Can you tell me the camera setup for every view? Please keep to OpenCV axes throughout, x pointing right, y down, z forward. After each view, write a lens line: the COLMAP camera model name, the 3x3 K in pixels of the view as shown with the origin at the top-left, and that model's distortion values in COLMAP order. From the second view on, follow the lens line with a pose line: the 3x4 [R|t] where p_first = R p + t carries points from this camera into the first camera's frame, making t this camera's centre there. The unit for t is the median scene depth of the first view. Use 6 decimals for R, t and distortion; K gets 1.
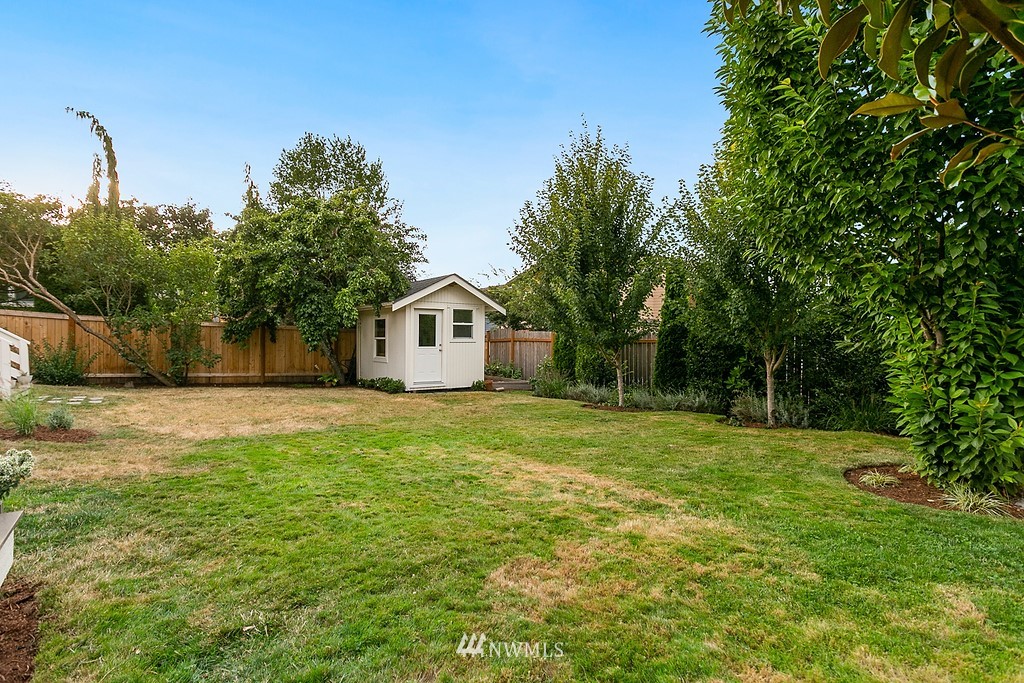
lens RADIAL K [[490.4, 0, 512.0], [0, 490.4, 338.6], [0, 0, 1]] dist [0.001588, -0.001313]
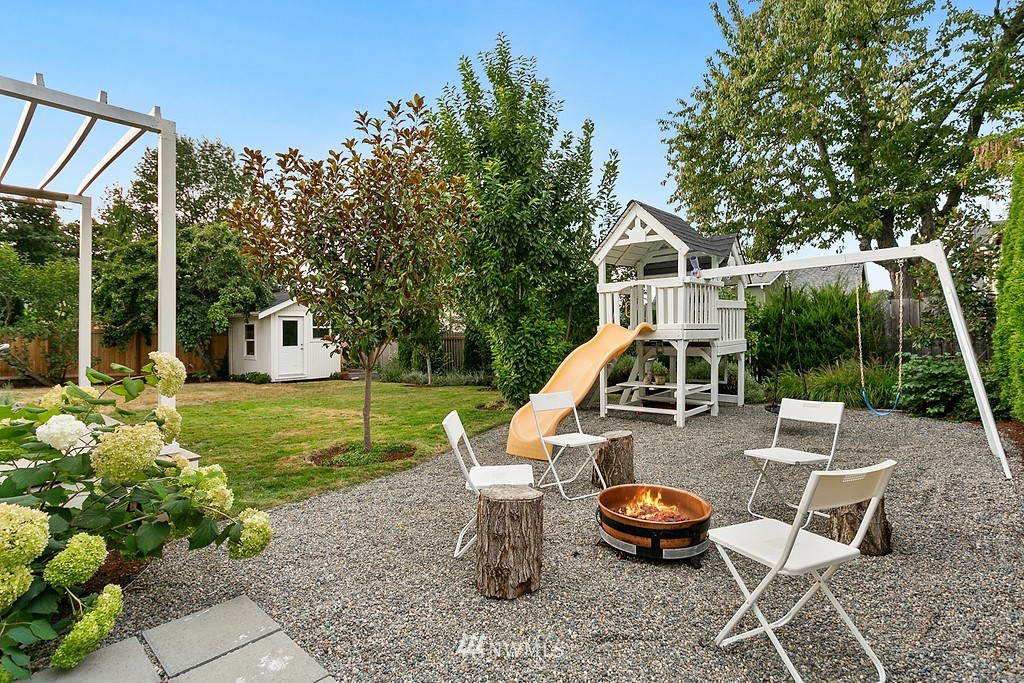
lens RADIAL K [[490.4, 0, 514.0], [0, 490.4, 325.7], [0, 0, 1]] dist [0.001588, -0.001313]
pose [[0.976723, -0.016549, 0.213867, 0.120100], [0.019263, 0.999758, -0.010612, -0.011448], [-0.213640, 0.014485, 0.976805, -0.352249]]
